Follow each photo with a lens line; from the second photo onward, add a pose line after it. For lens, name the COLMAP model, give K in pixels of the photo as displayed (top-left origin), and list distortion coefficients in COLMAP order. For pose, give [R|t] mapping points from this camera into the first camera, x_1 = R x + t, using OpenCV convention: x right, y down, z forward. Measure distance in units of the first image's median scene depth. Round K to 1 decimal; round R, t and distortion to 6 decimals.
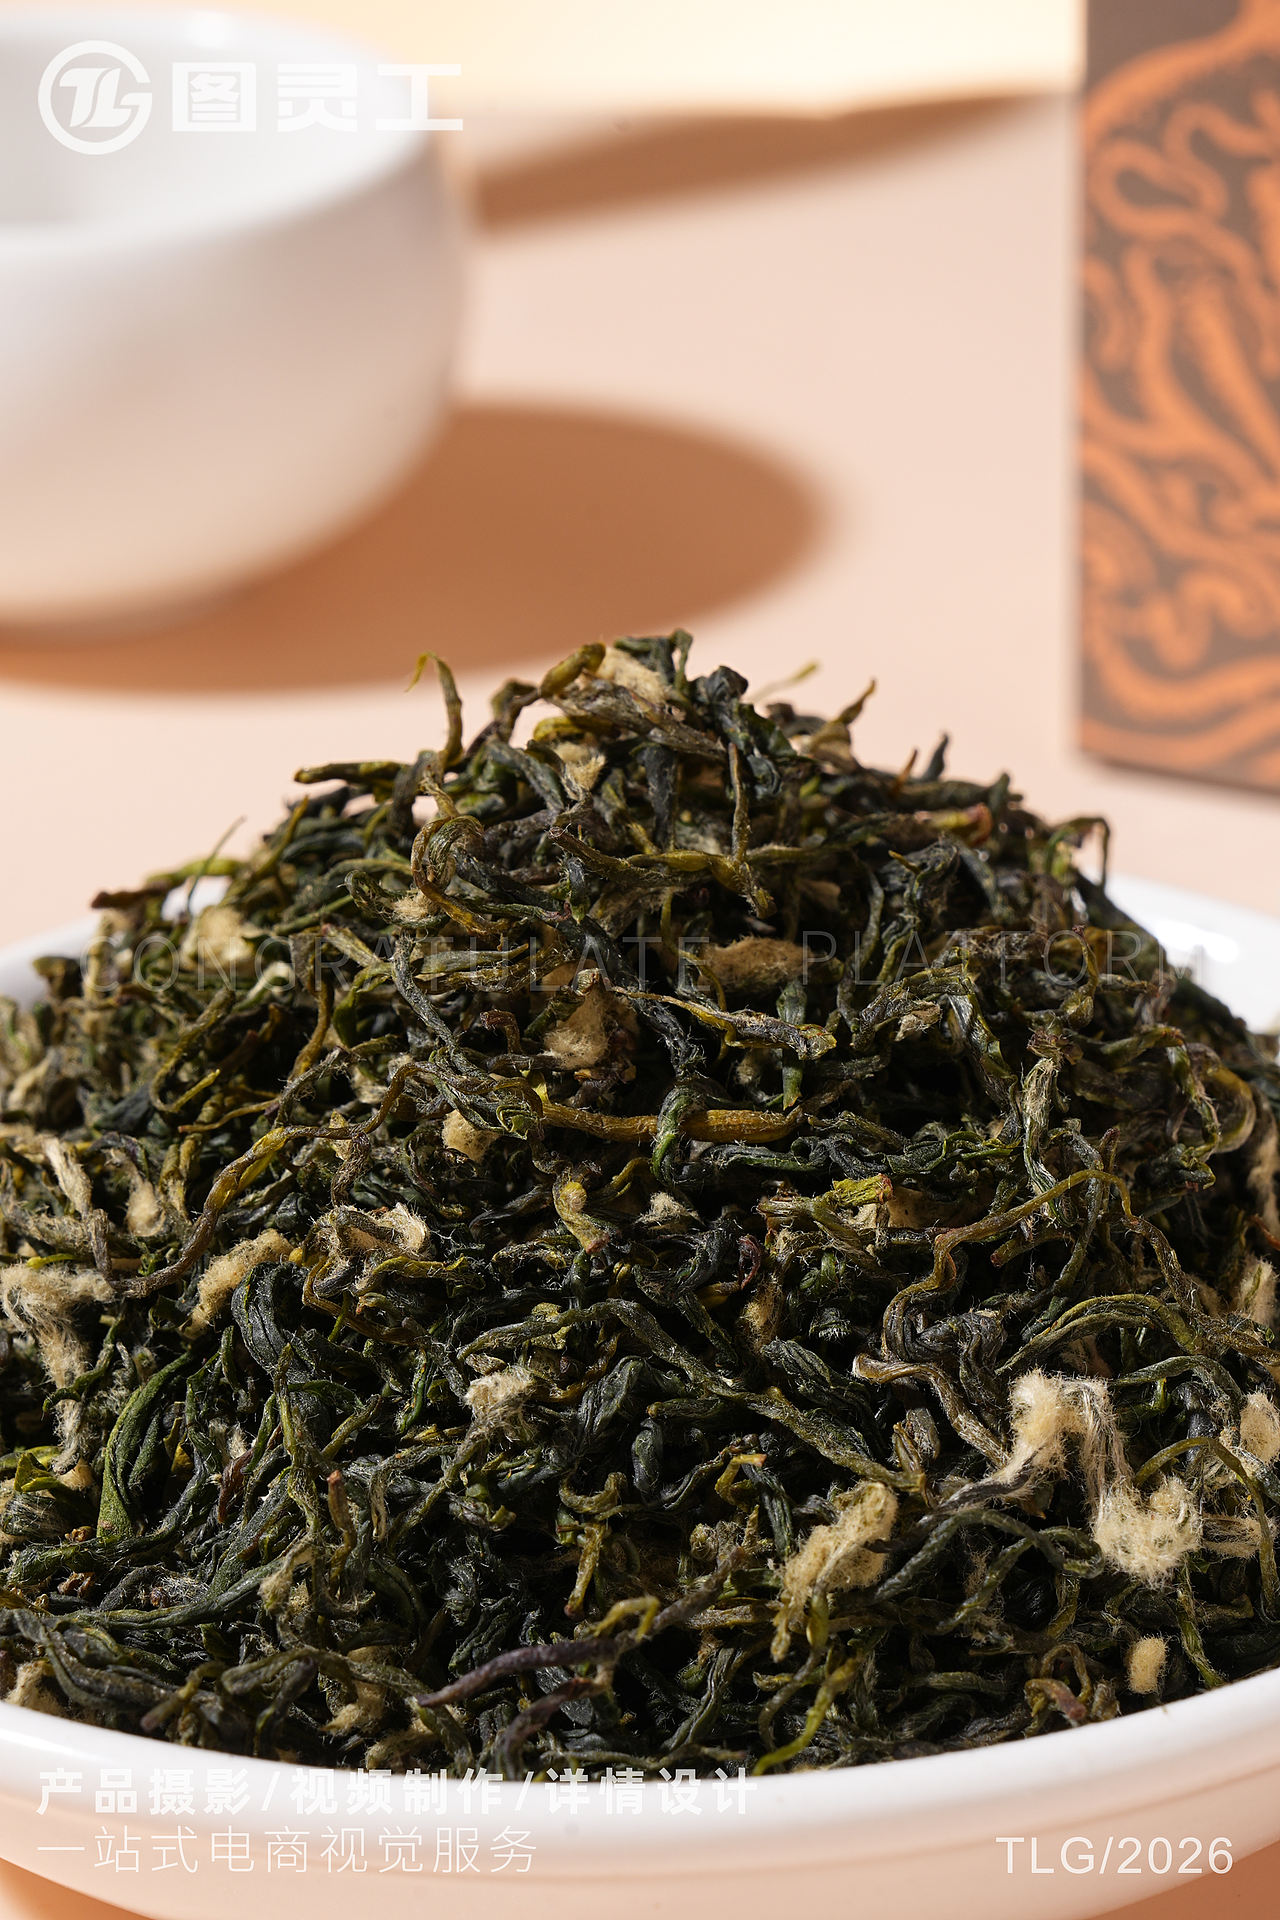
lens RADIAL K [[5712.3, 0, 676.3], [0, 5712.3, 1049.6], [0, 0, 1]] dist [0.394188, 0.000000]
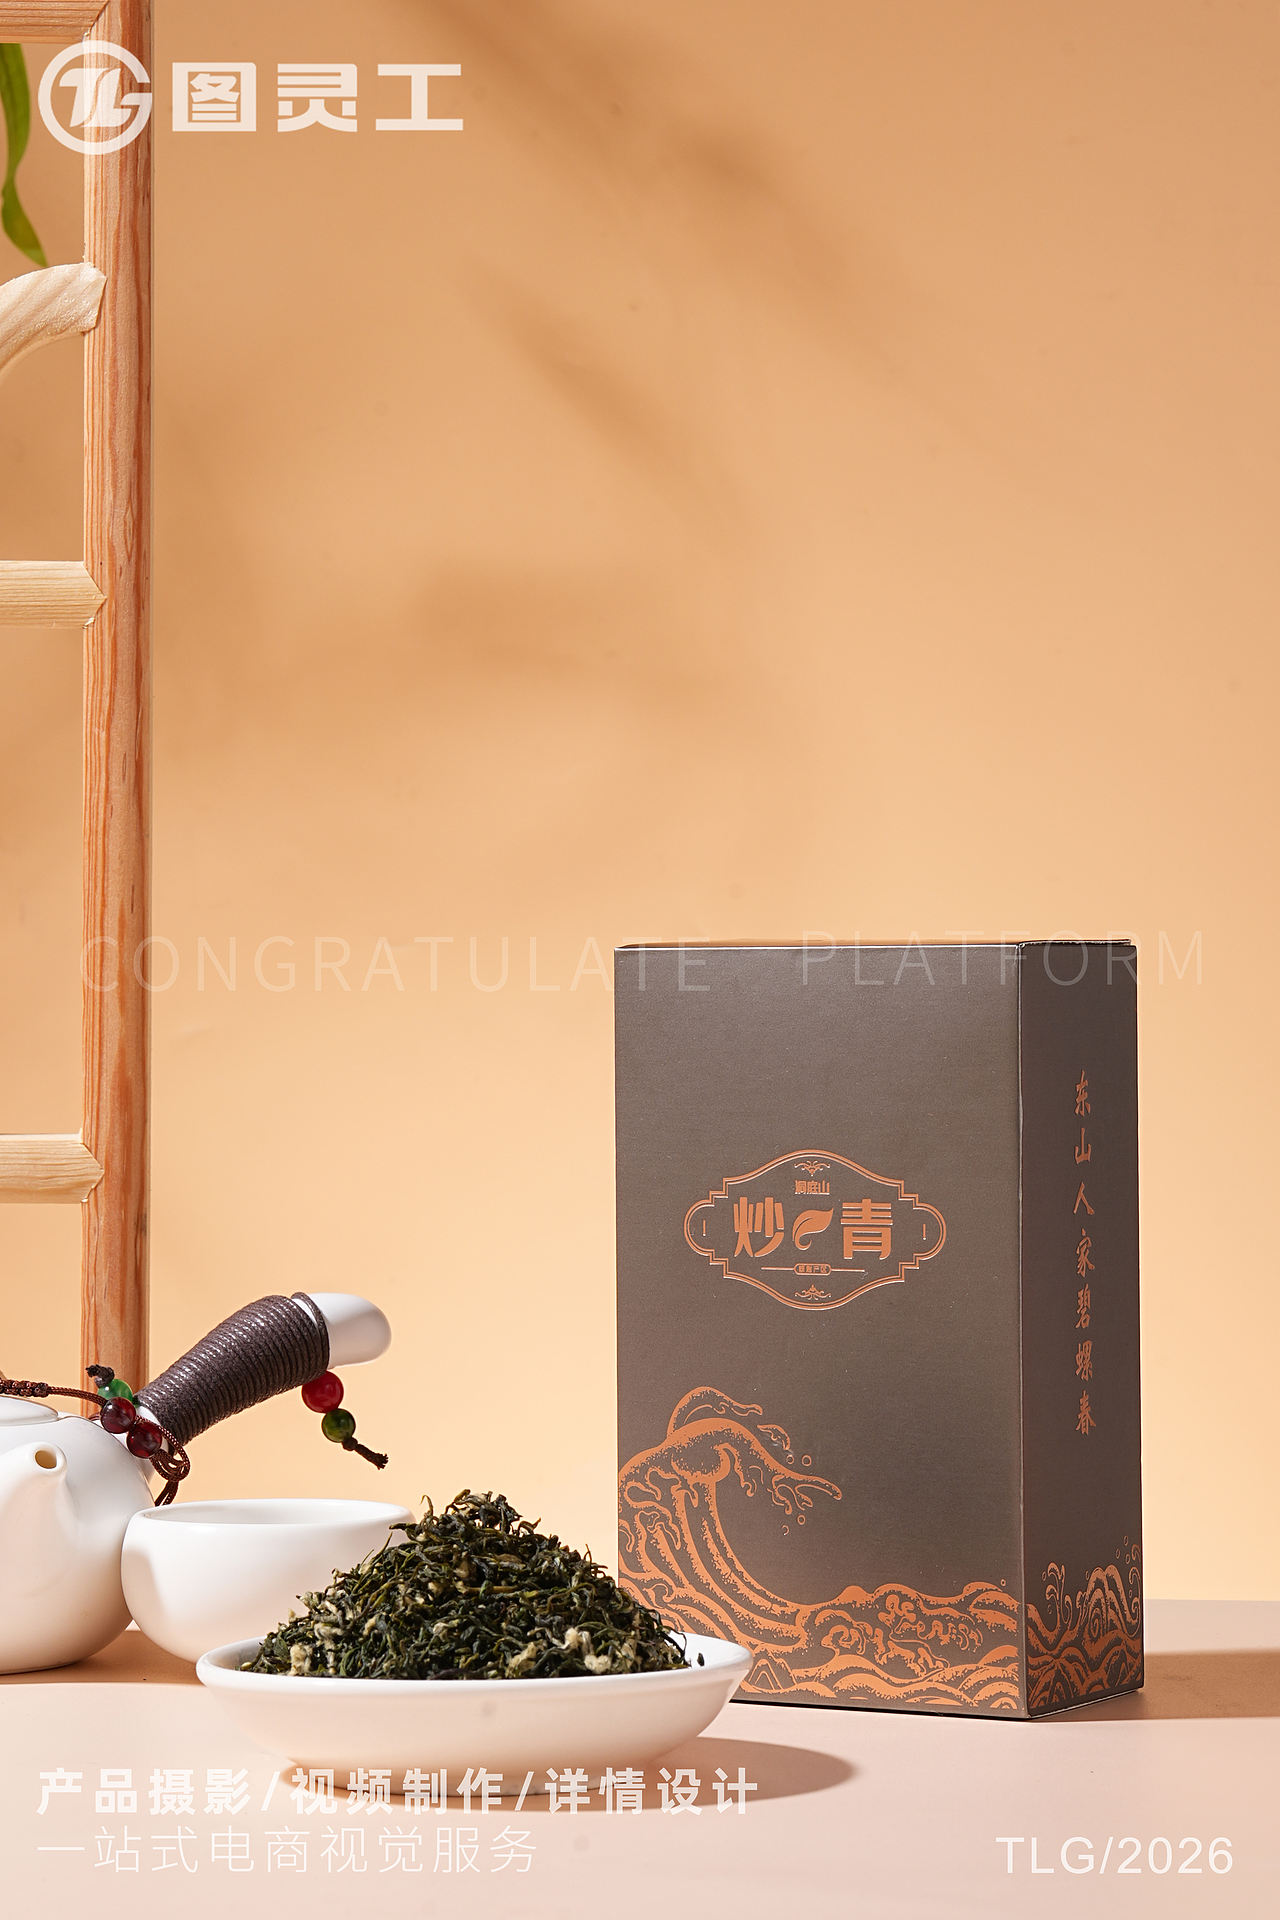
lens RADIAL K [[5712.3, 0, 644.4], [0, 5712.3, 949.2], [0, 0, 1]] dist [0.394188, 0.000000]
pose [[0.999642, 0.019915, 0.017856, 0.030277], [-0.010233, 0.901524, -0.432609, 1.340183], [-0.024713, 0.432271, 0.901405, -2.804771]]
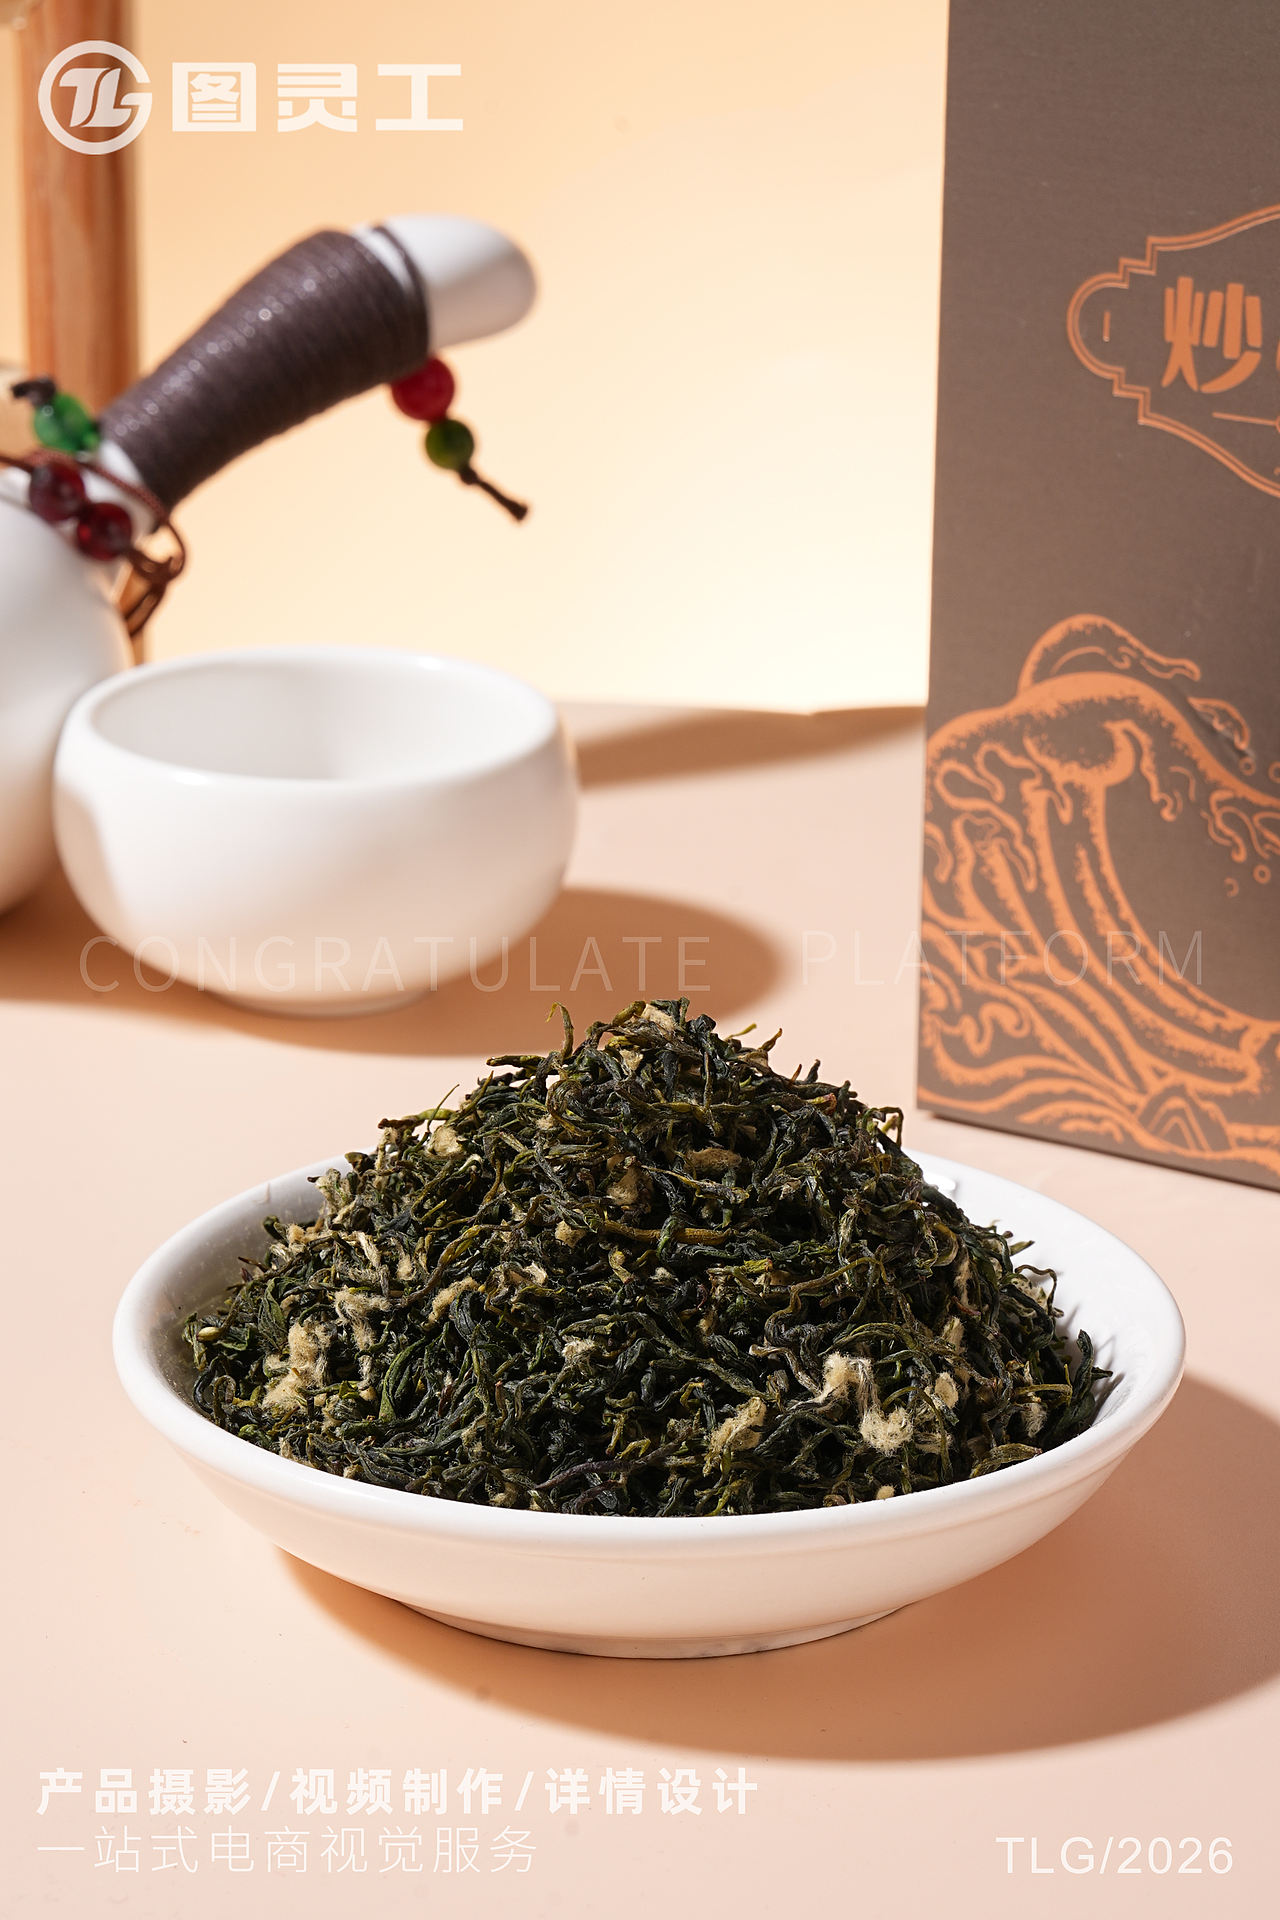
lens RADIAL K [[5712.3, 0, 686.5], [0, 5712.3, 988.6], [0, 0, 1]] dist [0.394188, 0.000000]
pose [[0.998999, 0.044284, -0.006243, 0.014747], [-0.044687, 0.993950, -0.100327, 0.129744], [0.001763, 0.100505, 0.994935, -1.033921]]
